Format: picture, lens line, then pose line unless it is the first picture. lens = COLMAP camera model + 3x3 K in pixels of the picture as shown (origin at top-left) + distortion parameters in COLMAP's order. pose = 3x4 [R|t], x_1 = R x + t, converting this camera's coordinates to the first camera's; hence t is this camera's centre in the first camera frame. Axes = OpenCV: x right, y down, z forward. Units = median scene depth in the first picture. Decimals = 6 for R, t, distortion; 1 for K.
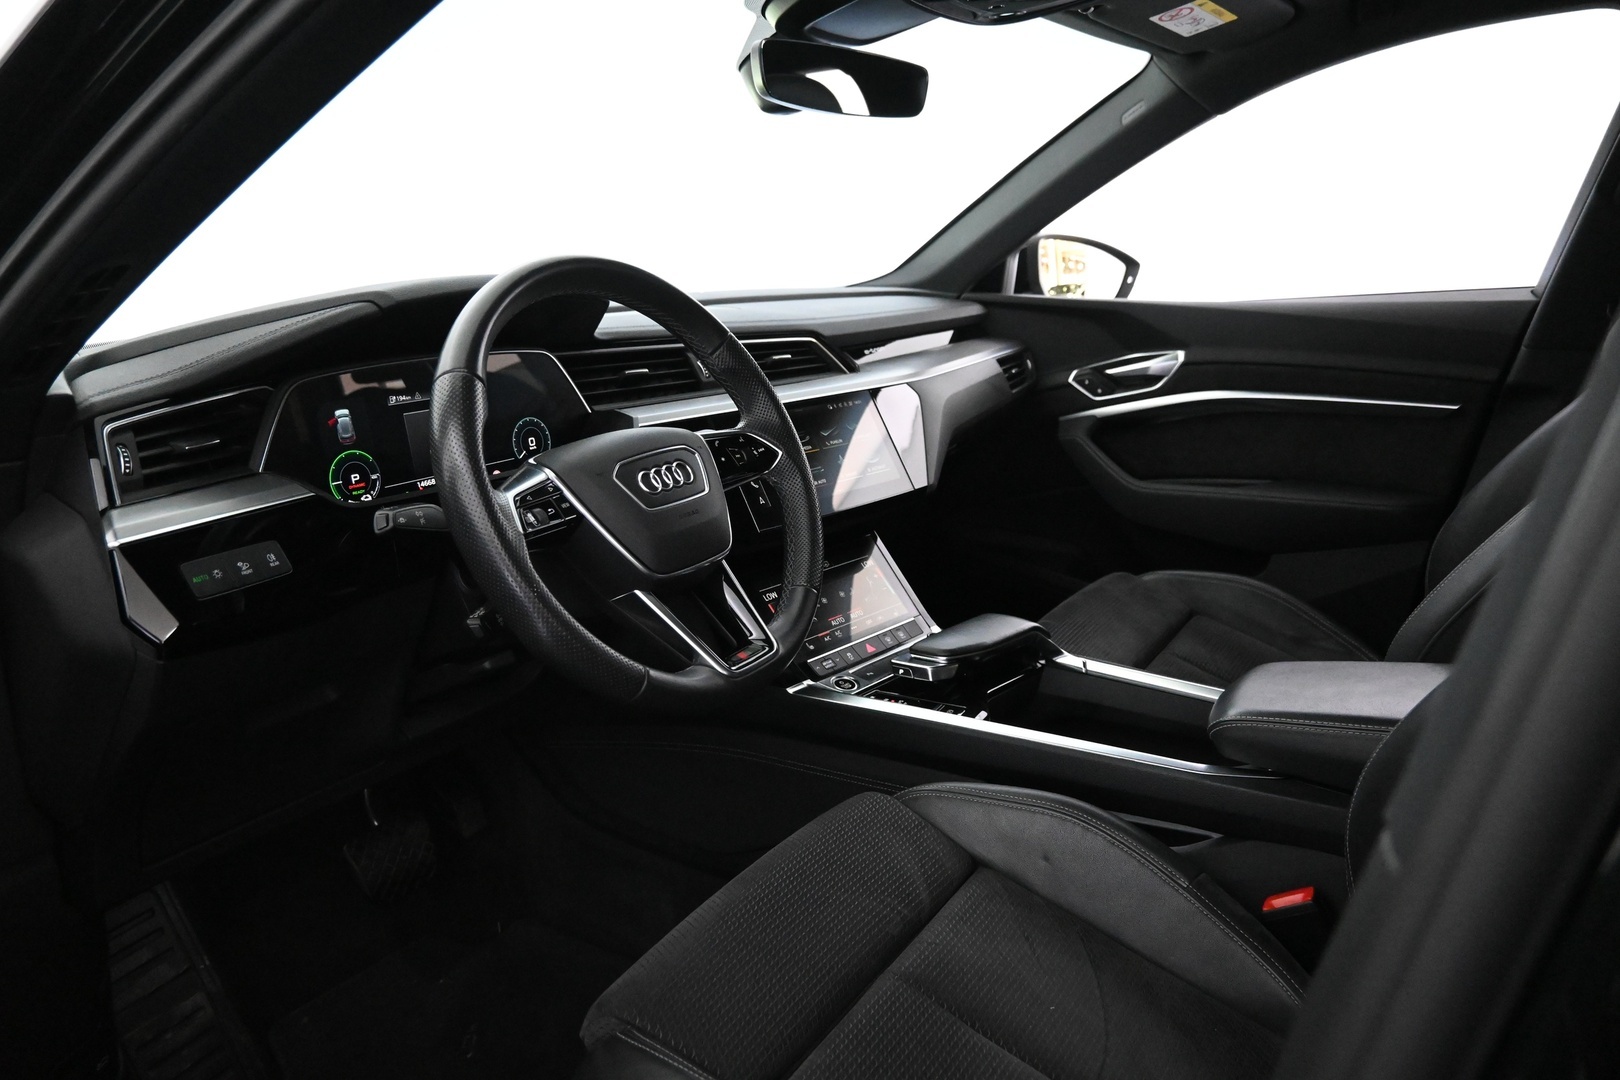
lens RADIAL K [[1088.4, 0, 815.4], [0, 1088.4, 541.6], [0, 0, 1]] dist [-0.005824, -0.003950]
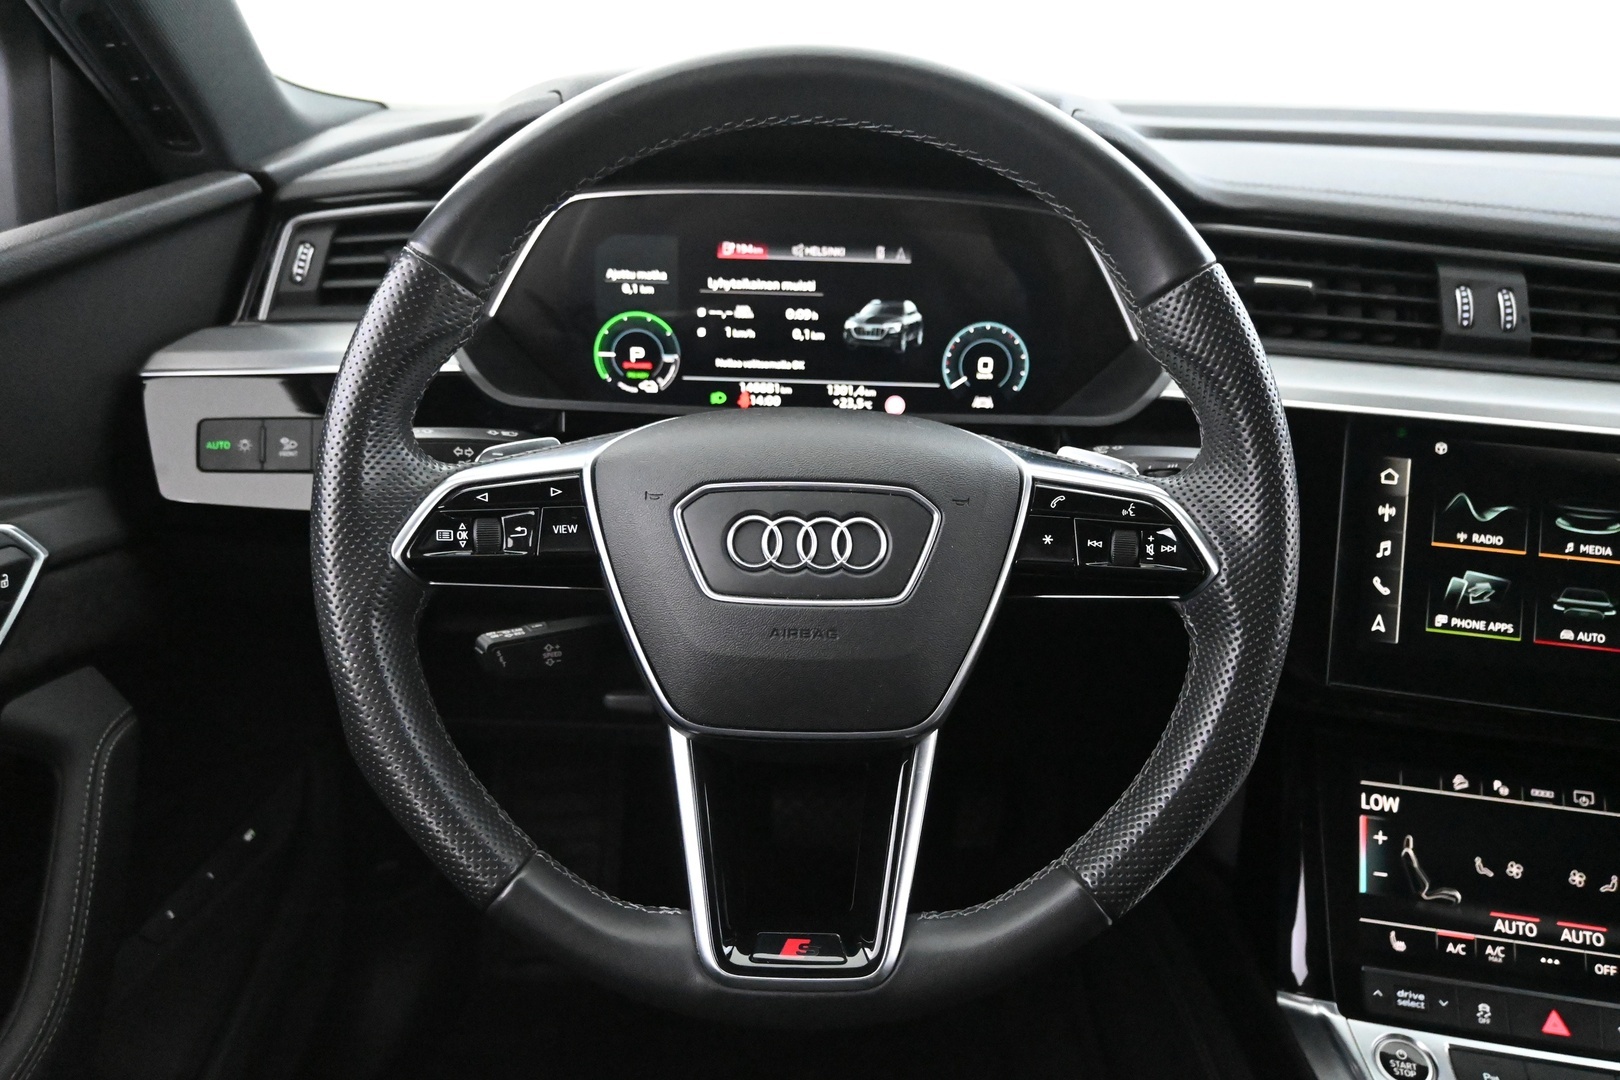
lens RADIAL K [[1247.6, 0, 811.5], [0, 1247.6, 547.8], [0, 0, 1]] dist [-0.016681, 0.006173]
pose [[0.535180, 0.395329, -0.746524, 0.192878], [-0.259696, 0.917934, 0.299925, -0.155206], [0.803829, 0.033355, 0.593925, 0.472699]]
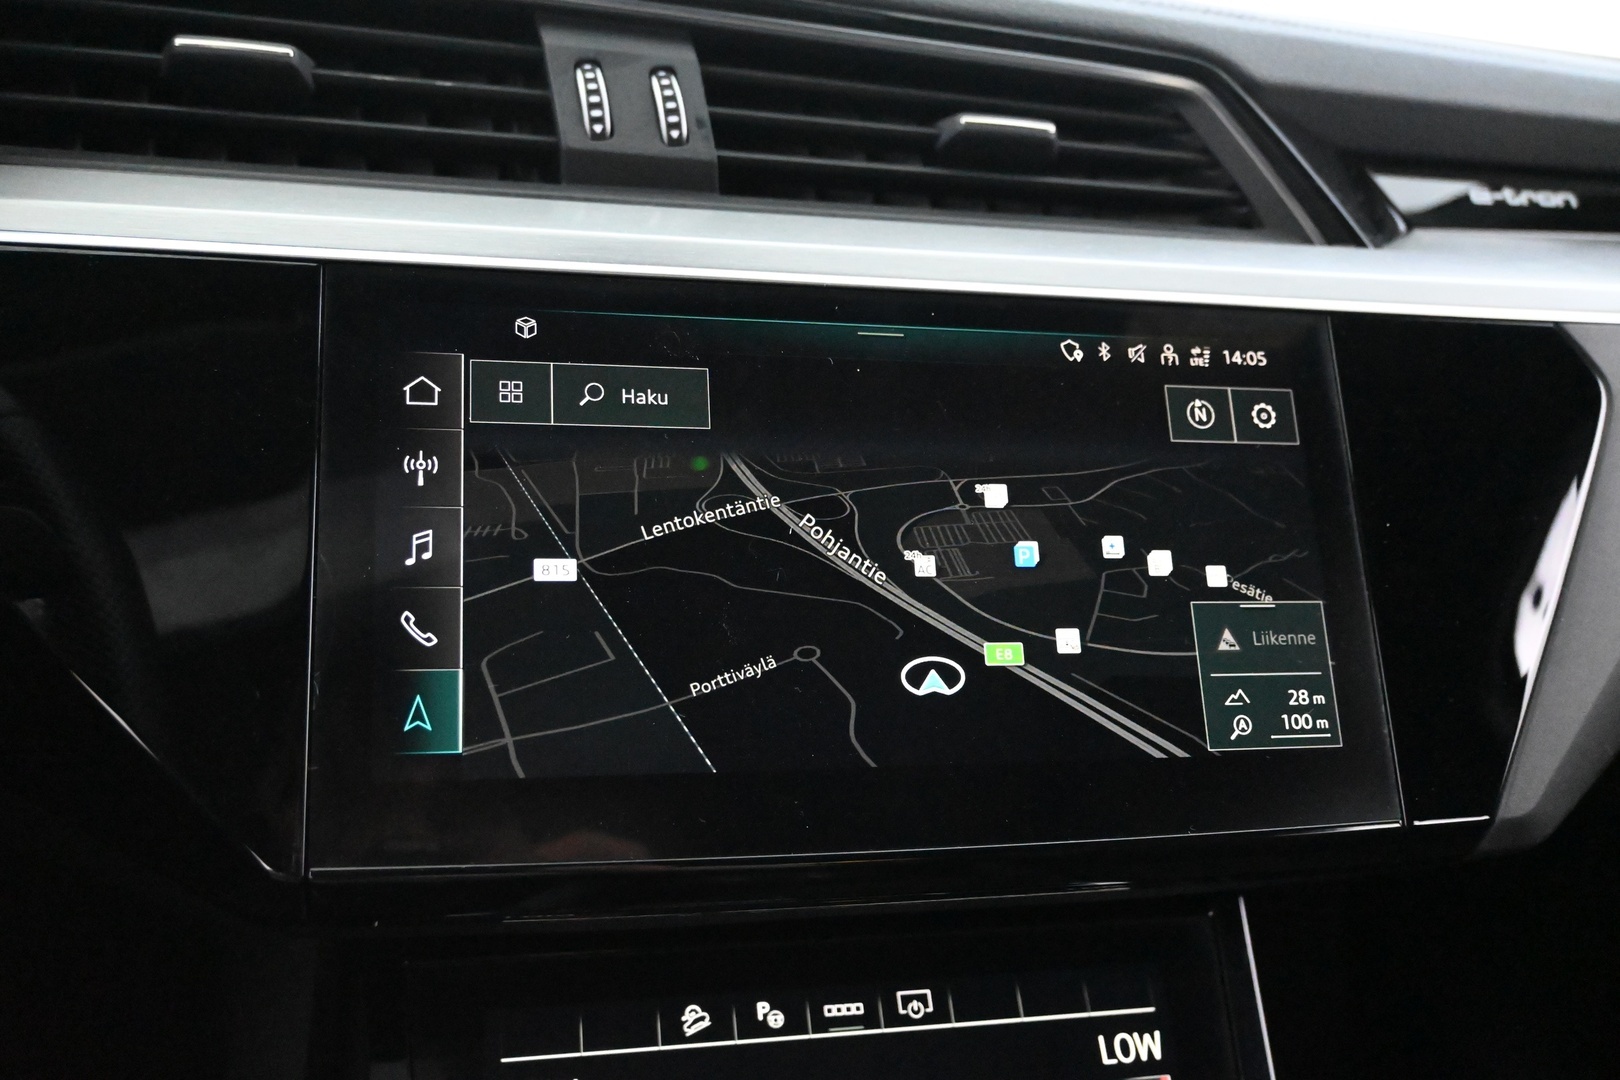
lens RADIAL K [[1419.5, 0, 808.4], [0, 1419.5, 538.2], [0, 0, 1]] dist [-0.010106, 0.005732]
pose [[0.830518, 0.247802, -0.498833, 0.127194], [-0.241658, 0.967211, 0.078134, -0.102253], [0.501838, 0.055656, 0.863169, 0.773643]]
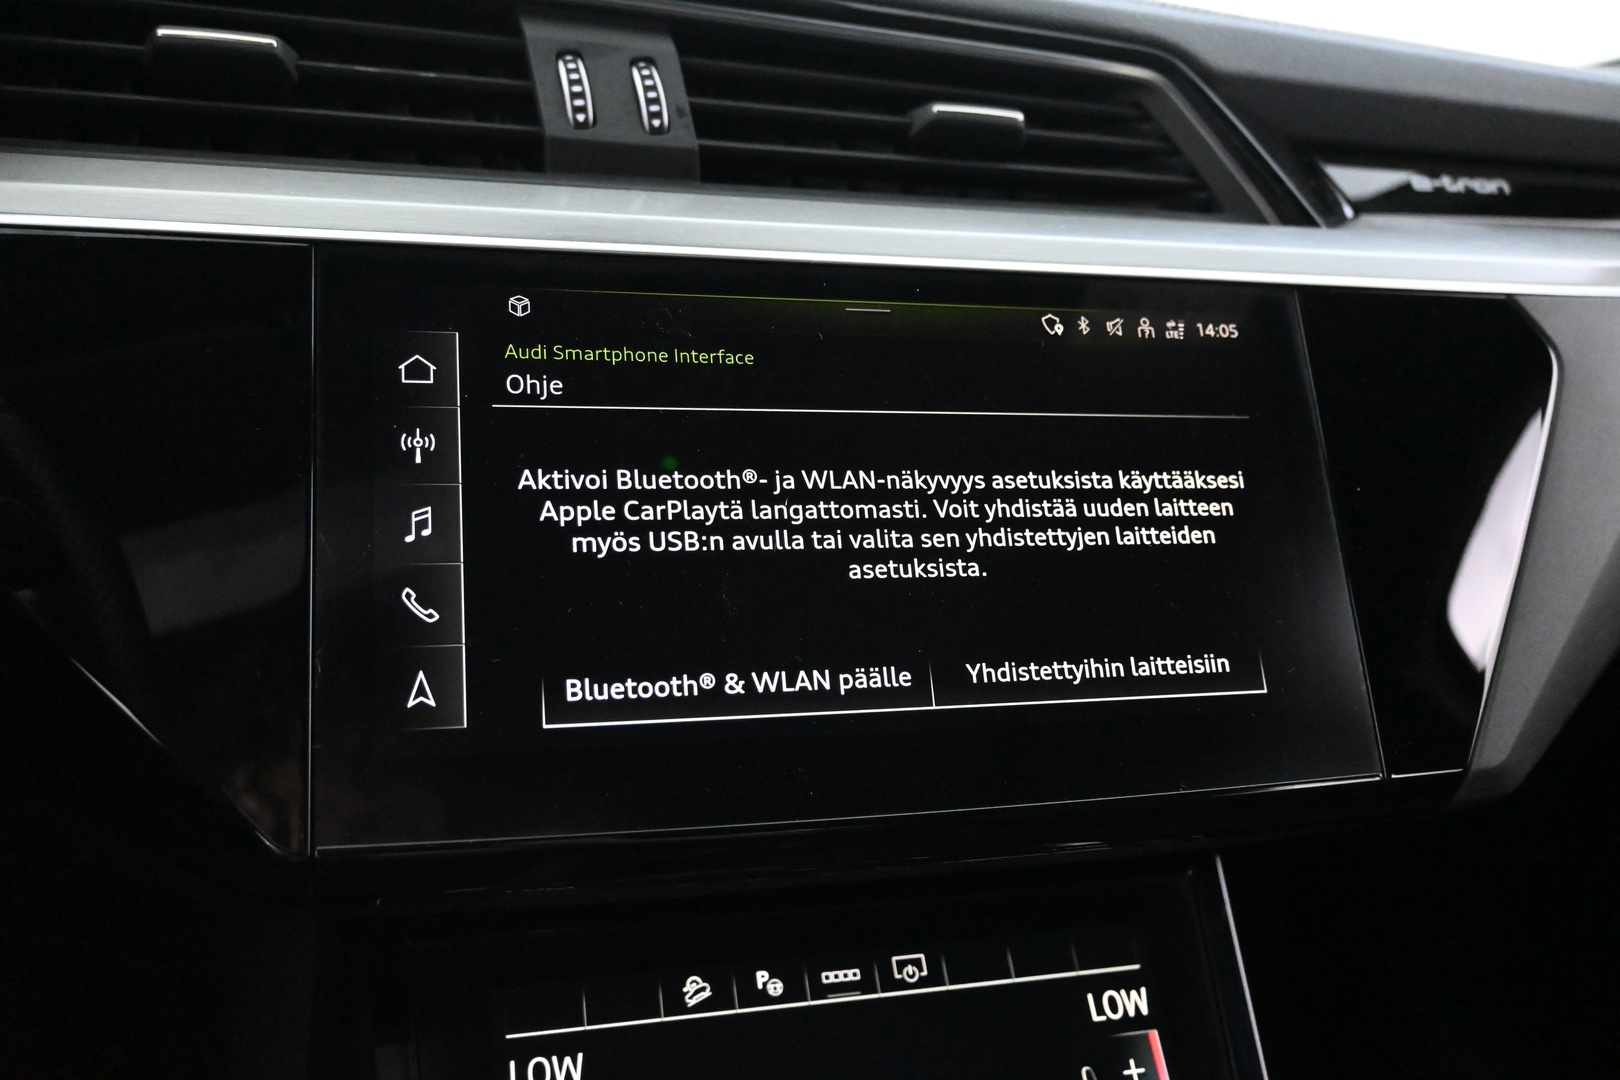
lens RADIAL K [[1330.3, 0, 805.4], [0, 1330.3, 539.8], [0, 0, 1]] dist [-0.003368, -0.003854]
pose [[0.852683, 0.228017, -0.470043, 0.114504], [-0.223547, 0.972442, 0.066205, -0.092339], [0.472185, 0.048625, 0.880157, 0.781354]]
